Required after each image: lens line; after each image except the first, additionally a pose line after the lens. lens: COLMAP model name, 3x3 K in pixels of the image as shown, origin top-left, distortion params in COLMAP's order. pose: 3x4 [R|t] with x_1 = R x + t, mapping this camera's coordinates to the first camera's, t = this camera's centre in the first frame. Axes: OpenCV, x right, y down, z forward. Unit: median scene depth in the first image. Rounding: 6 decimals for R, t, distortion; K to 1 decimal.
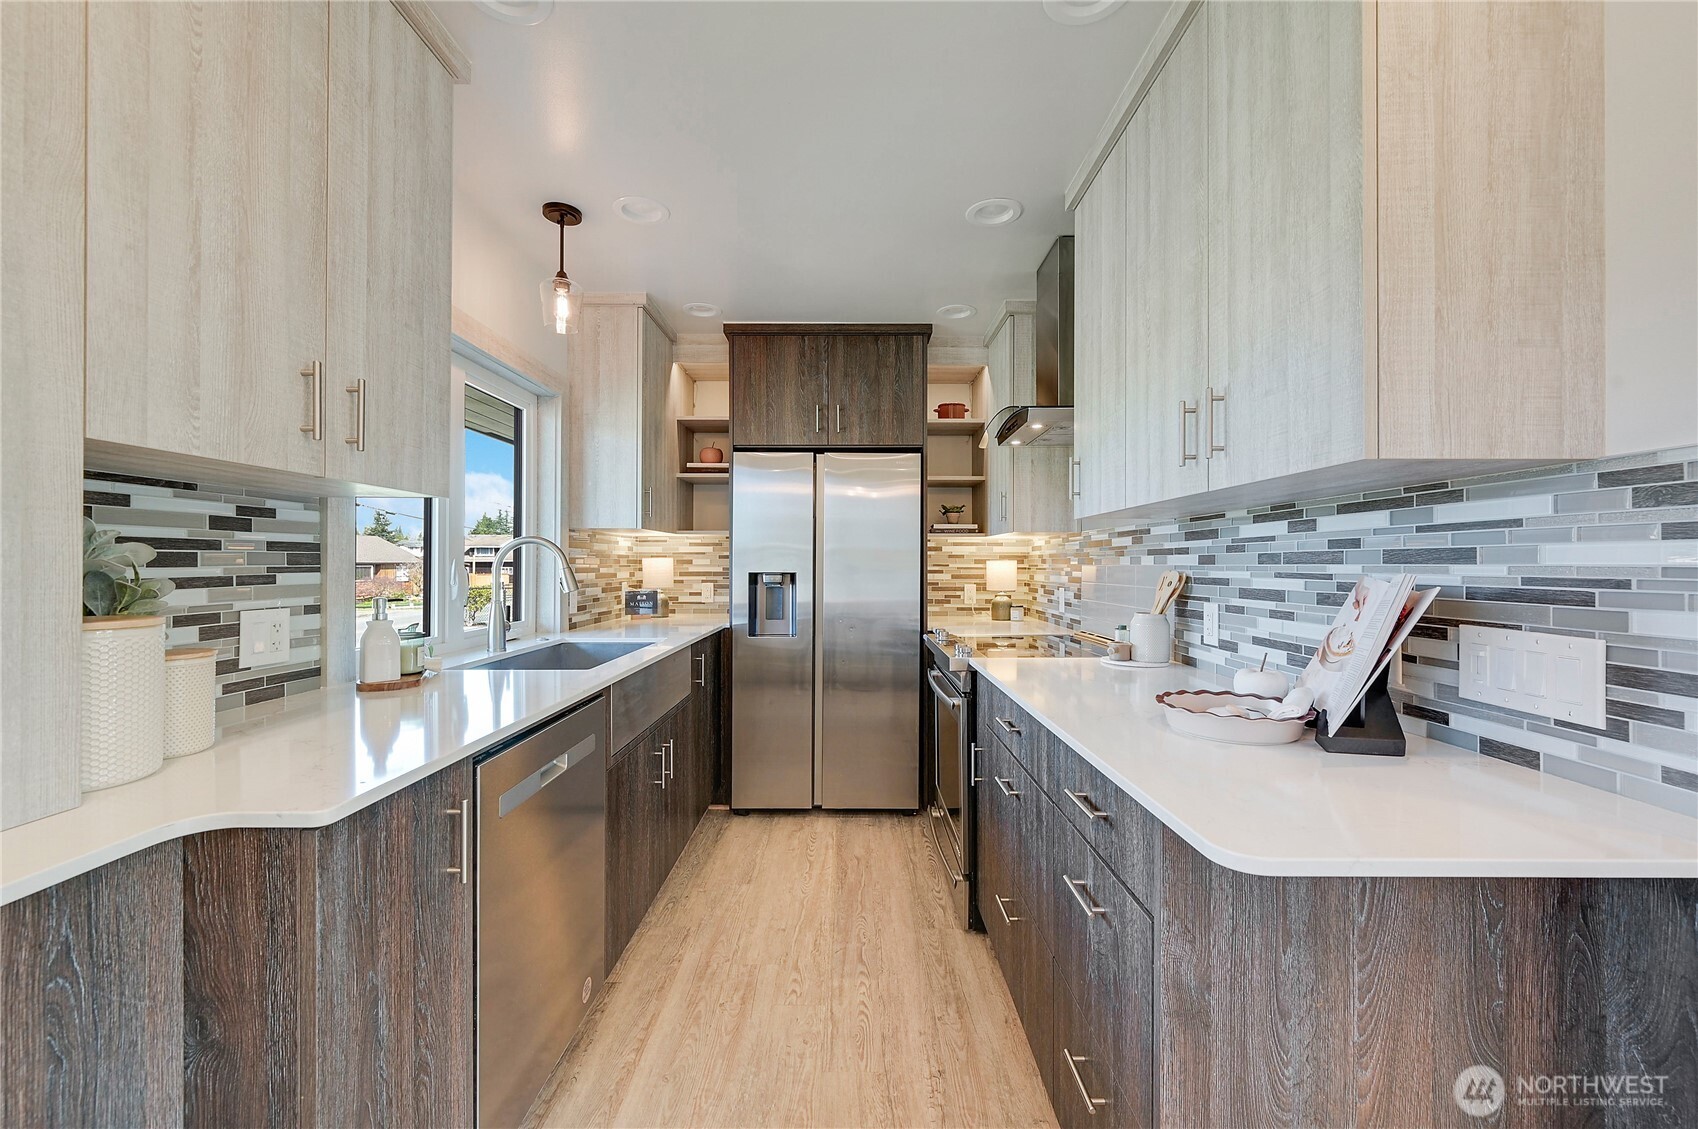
lens RADIAL K [[670.3, 0, 855.2], [0, 670.3, 563.2], [0, 0, 1]] dist [-0.000551, -0.000001]
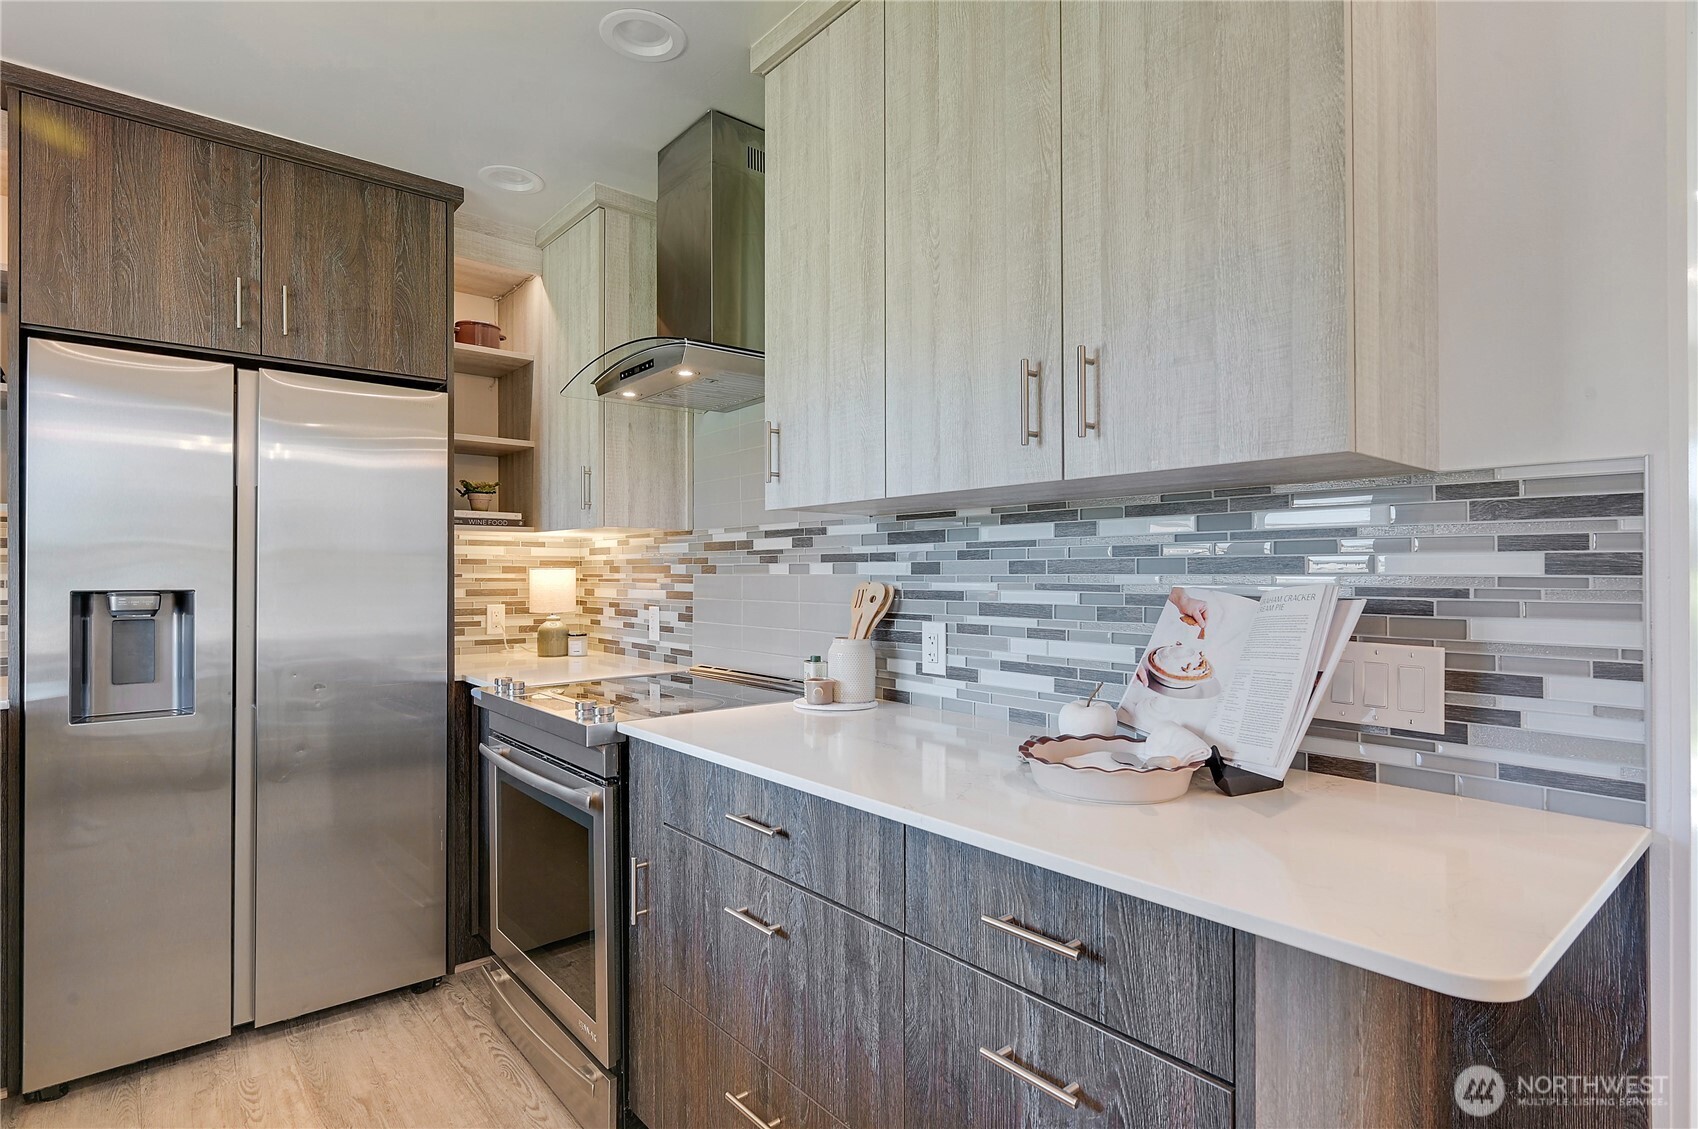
lens RADIAL K [[855.4, 0, 849.3], [0, 855.4, 569.6], [0, 0, 1]] dist [-0.002182, 0.000254]
pose [[0.766747, 0.002516, 0.641944, -0.231430], [-0.000715, 0.999995, -0.003065, -0.000496], [-0.641949, 0.001891, 0.766745, 0.311996]]
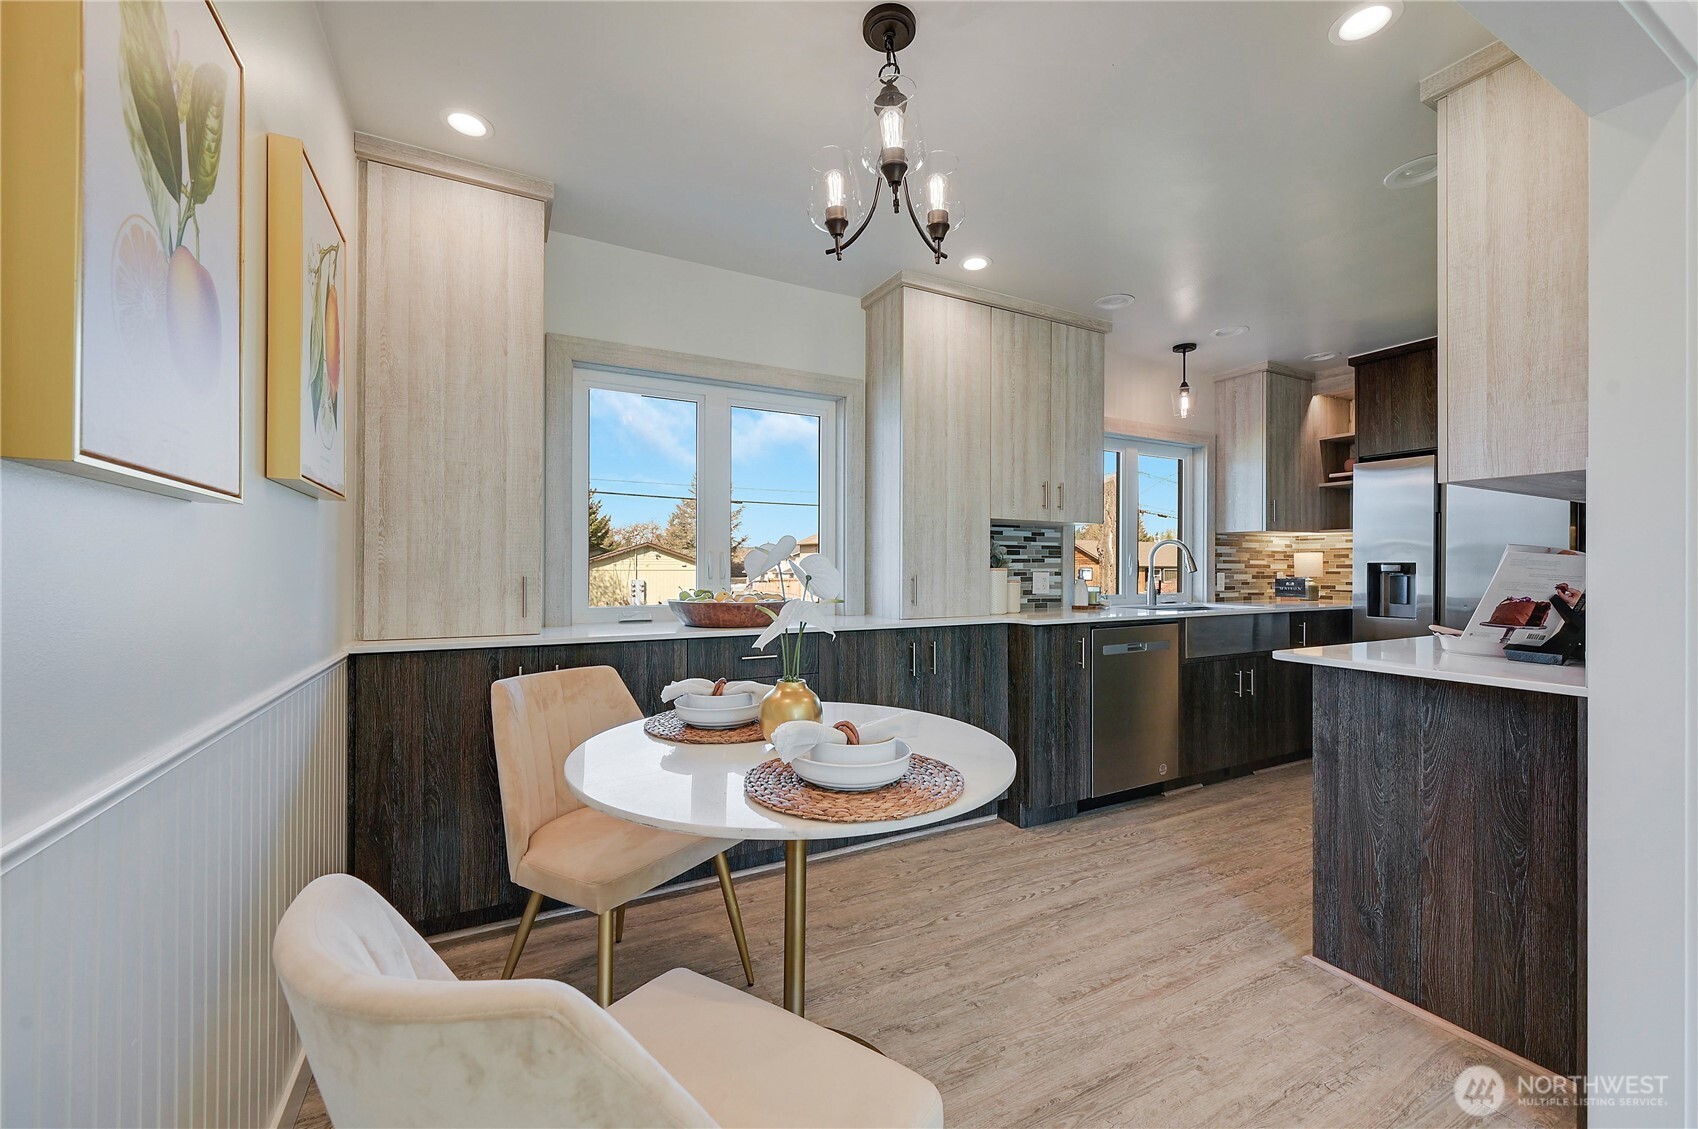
lens RADIAL K [[670.3, 0, 855.2], [0, 670.3, 563.2], [0, 0, 1]] dist [-0.000551, -0.000001]
pose [[0.470291, -0.004740, -0.882499, 0.875172], [-0.001391, 0.999980, -0.006112, 0.043187], [0.882510, 0.004102, 0.470275, -0.694625]]
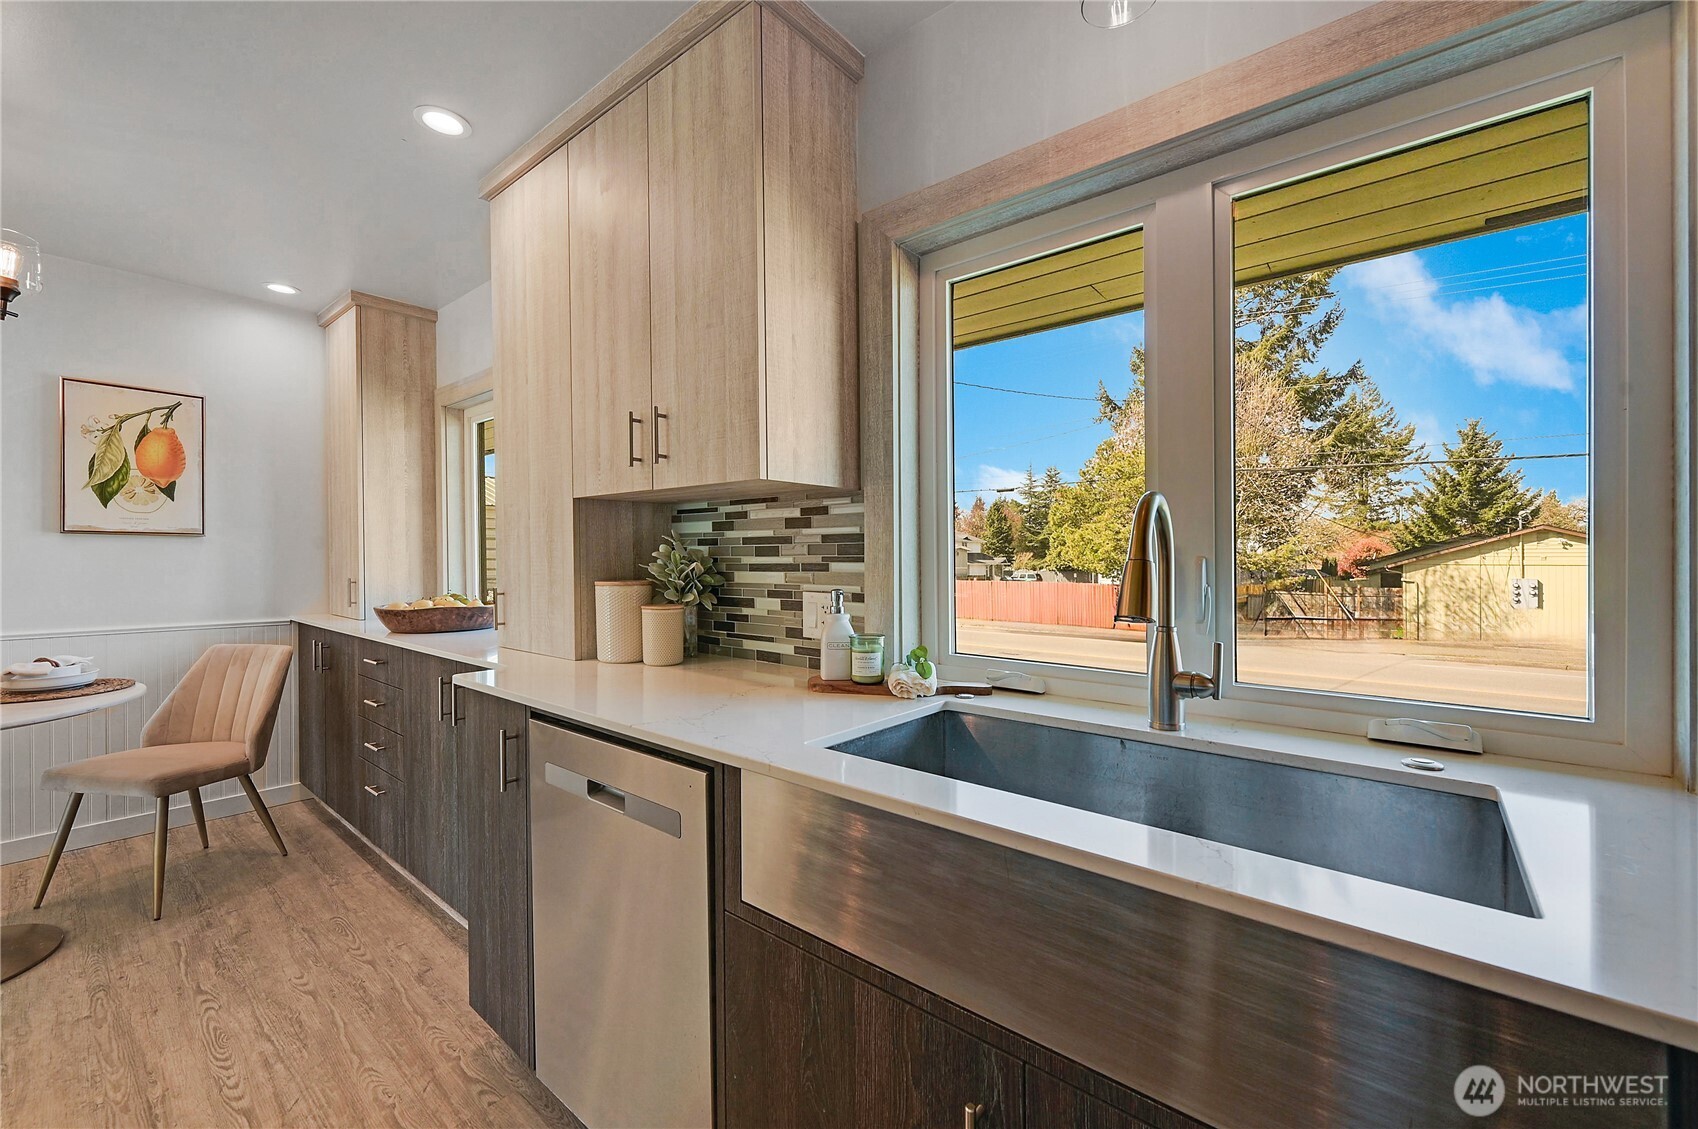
lens RADIAL K [[679.0, 0, 849.5], [0, 679.0, 561.3], [0, 0, 1]] dist [0.000141, 0.000003]
pose [[-0.640188, 0.002929, -0.768212, 0.005869], [-0.001185, 0.999988, 0.004800, 0.006749], [0.768217, 0.003983, -0.640177, 1.521369]]
